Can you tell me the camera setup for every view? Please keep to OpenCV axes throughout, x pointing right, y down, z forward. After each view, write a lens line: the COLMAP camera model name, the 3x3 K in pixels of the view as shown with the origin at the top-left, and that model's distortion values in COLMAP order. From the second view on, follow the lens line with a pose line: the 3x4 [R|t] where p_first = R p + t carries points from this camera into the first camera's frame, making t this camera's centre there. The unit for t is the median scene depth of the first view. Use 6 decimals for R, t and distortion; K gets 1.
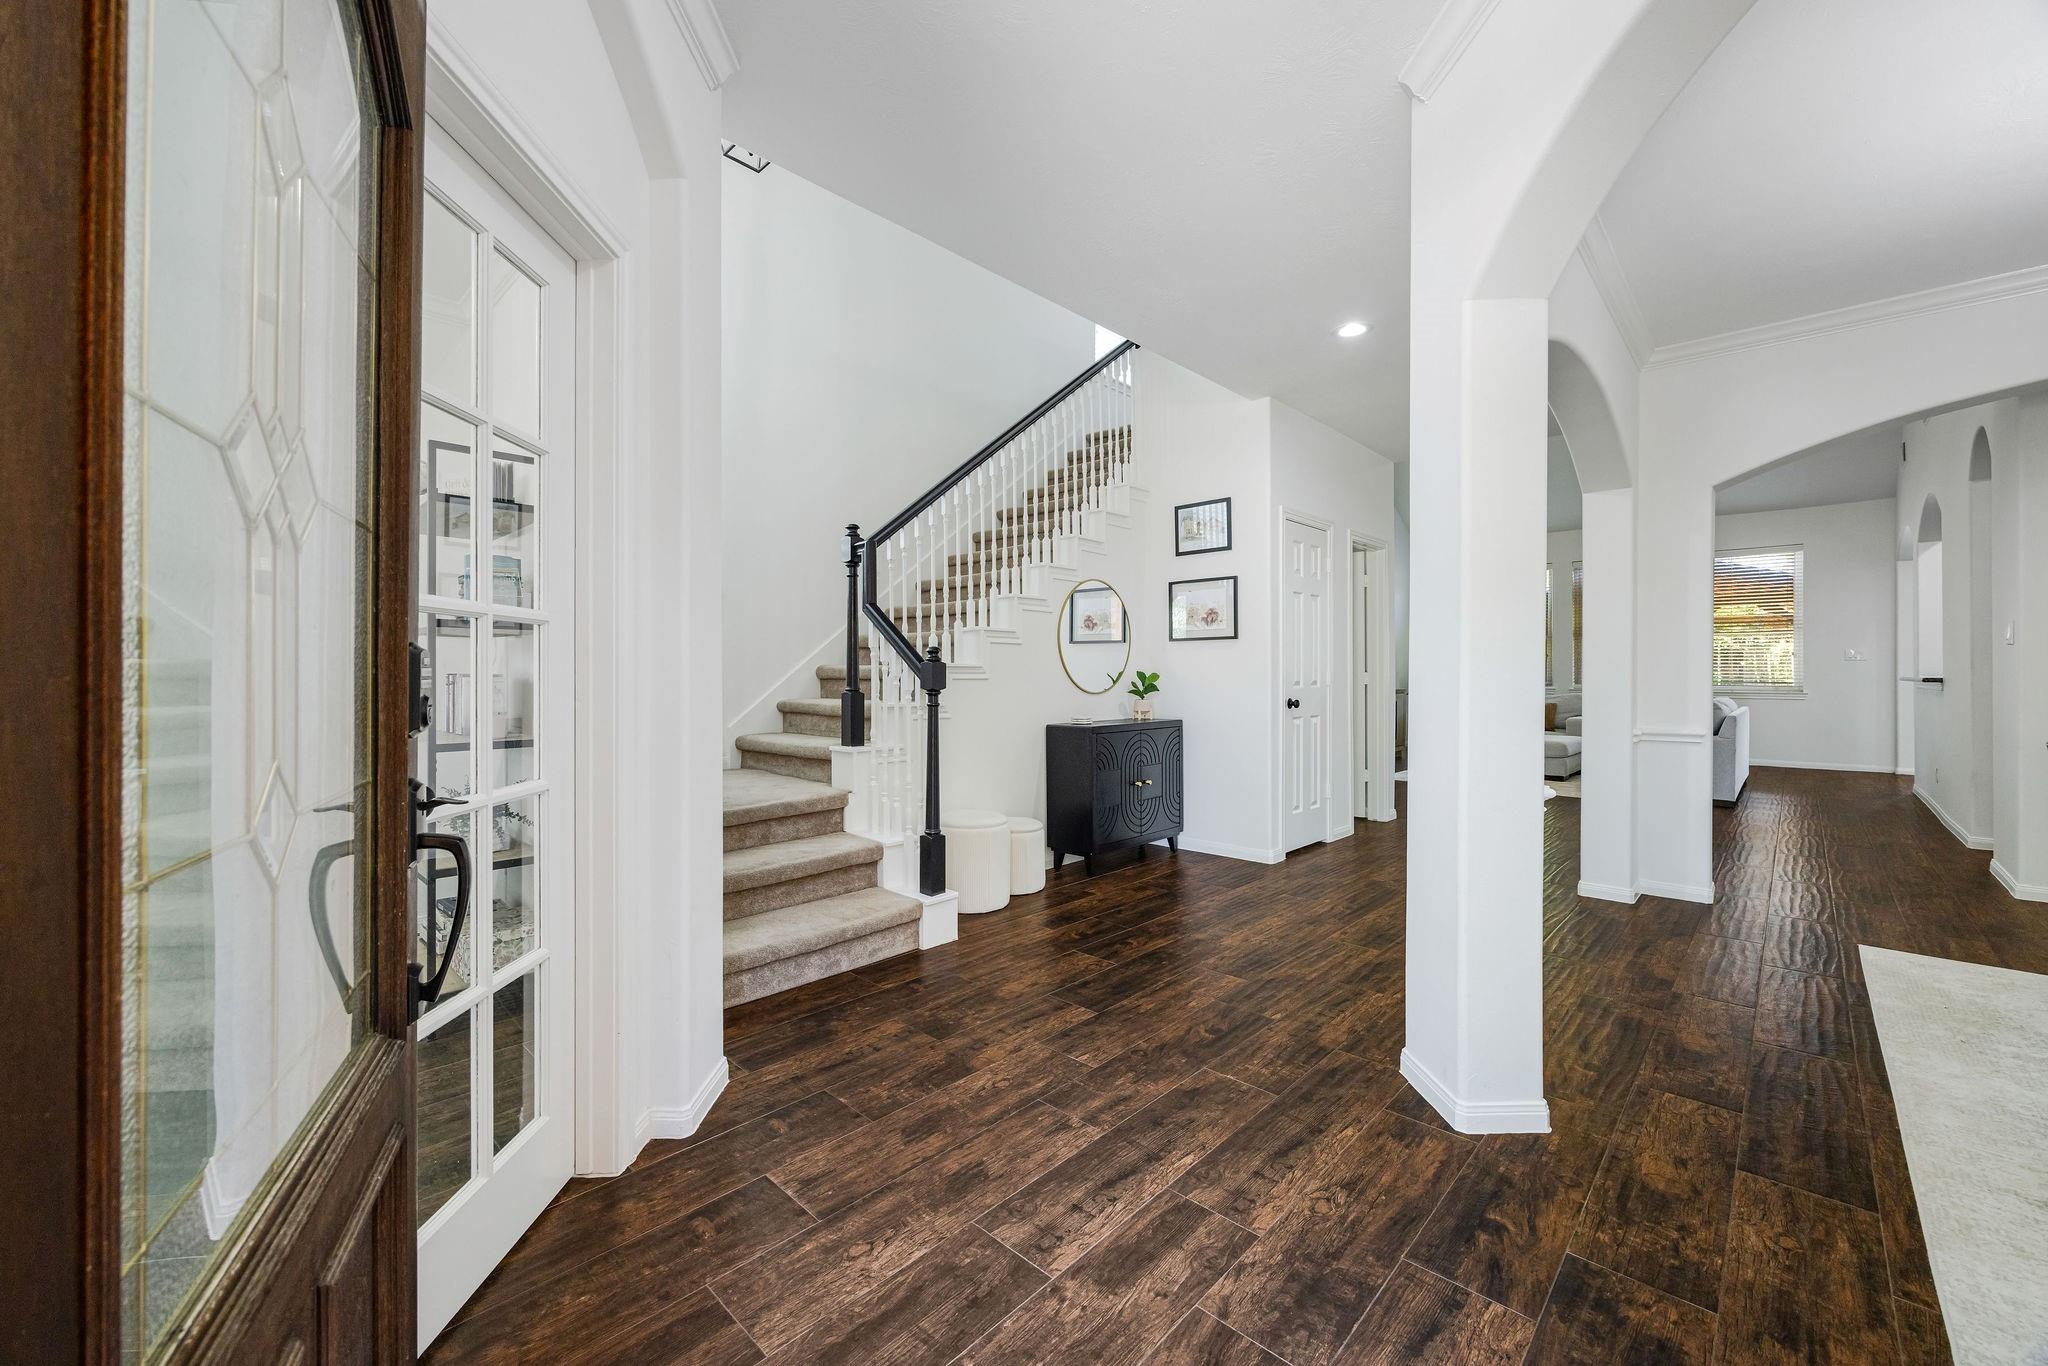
lens RADIAL K [[821.7, 0, 1019.5], [0, 821.7, 673.5], [0, 0, 1]] dist [-0.004349, 0.000292]
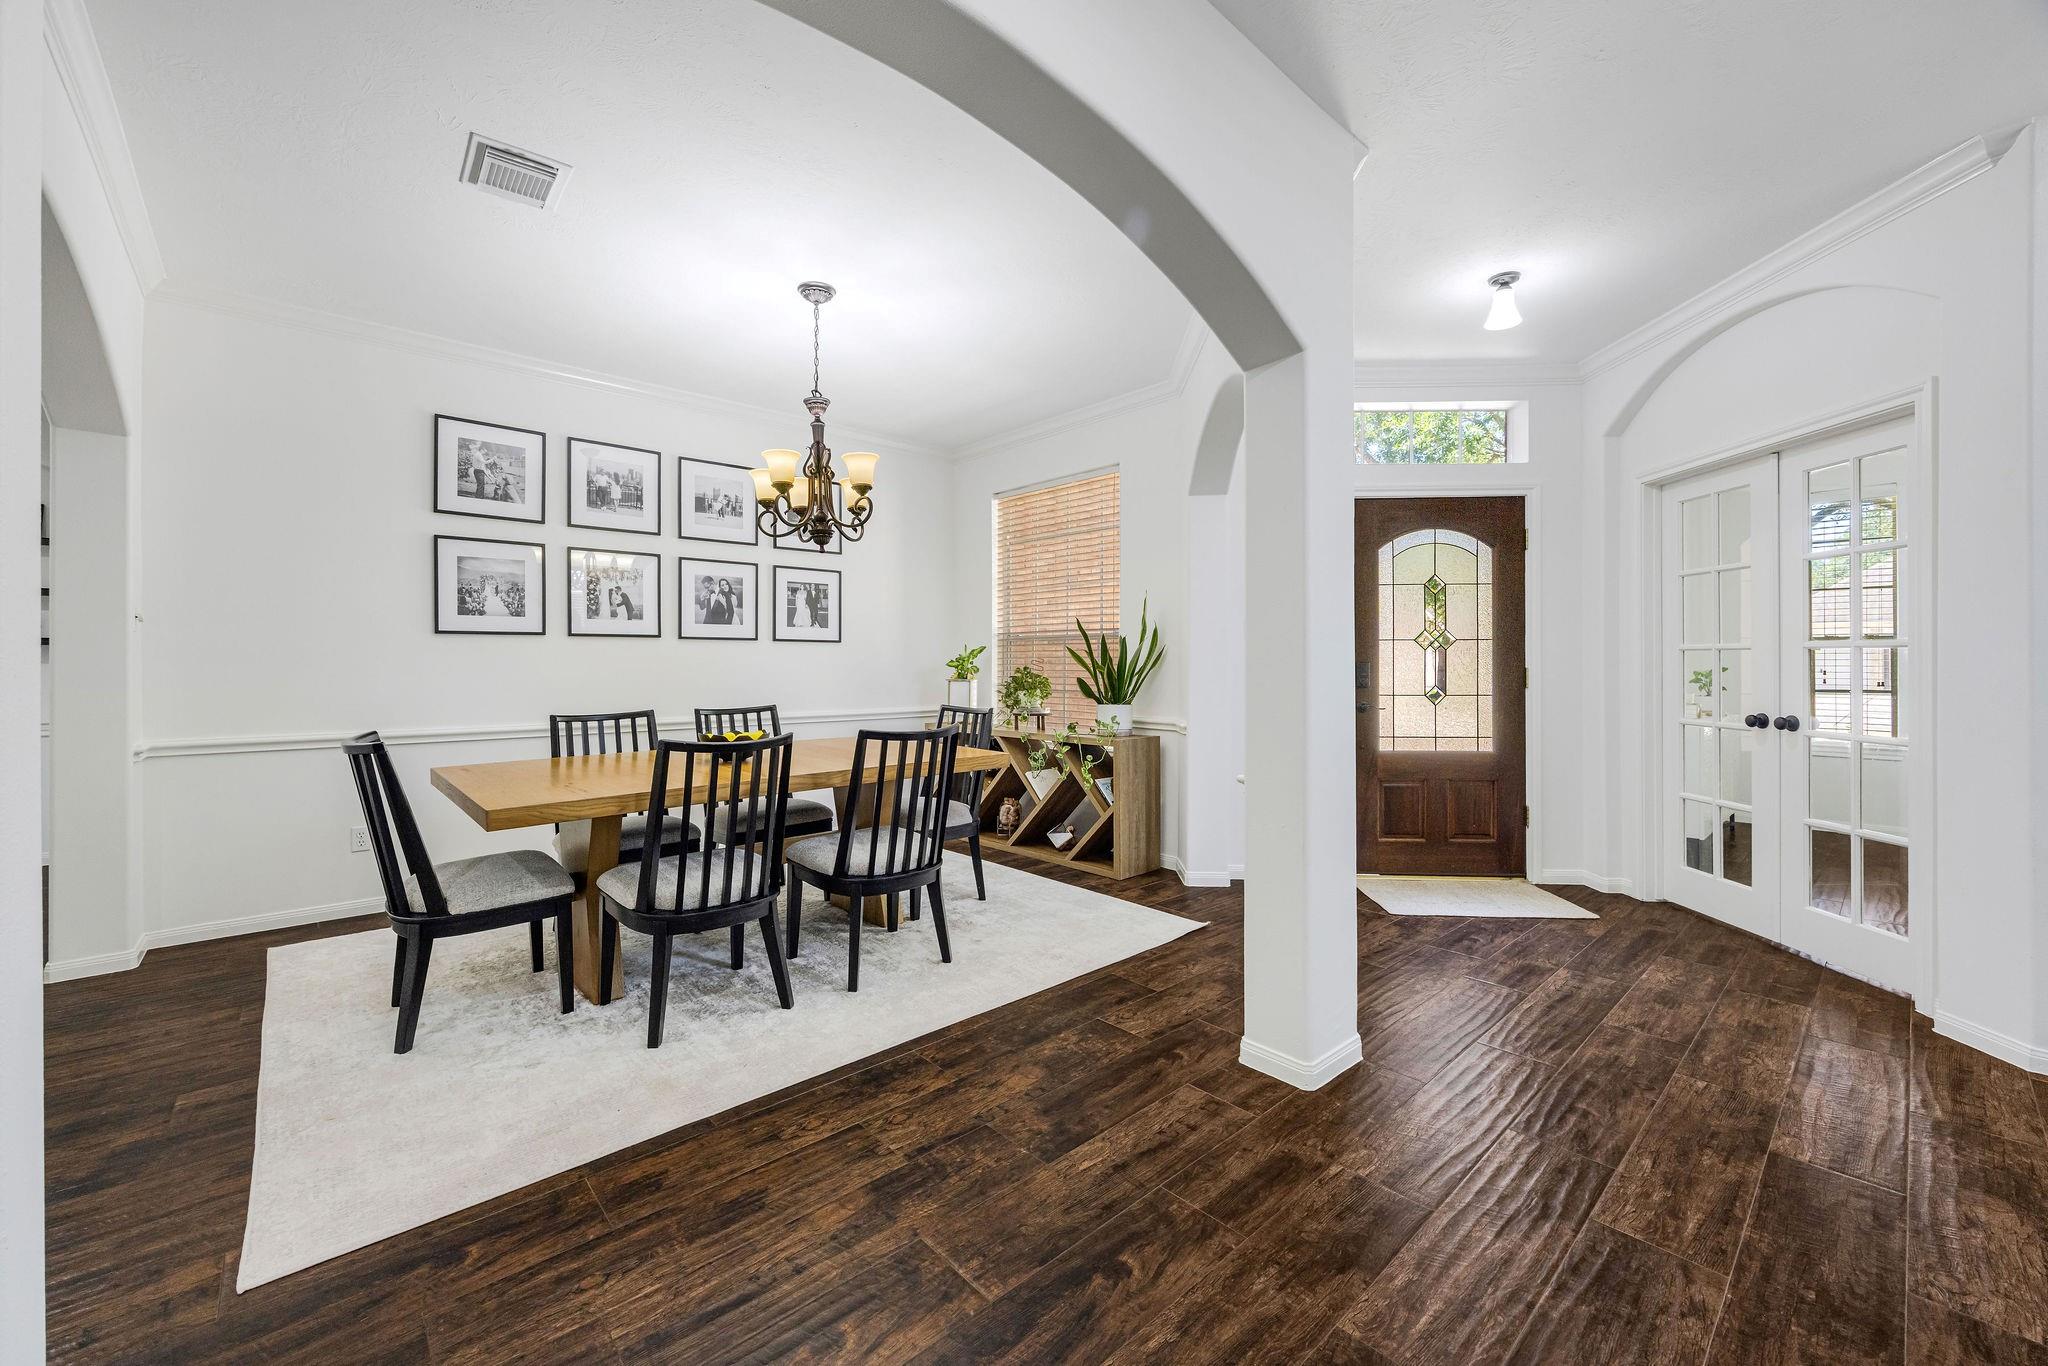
lens RADIAL K [[806.1, 0, 1026.4], [0, 806.1, 660.7], [0, 0, 1]] dist [-0.001228, 0.000277]
pose [[-0.997575, 0.000608, 0.069594, 0.425614], [0.000400, 0.999995, -0.002996, -0.010298], [-0.069596, -0.002961, -0.997571, 1.067308]]
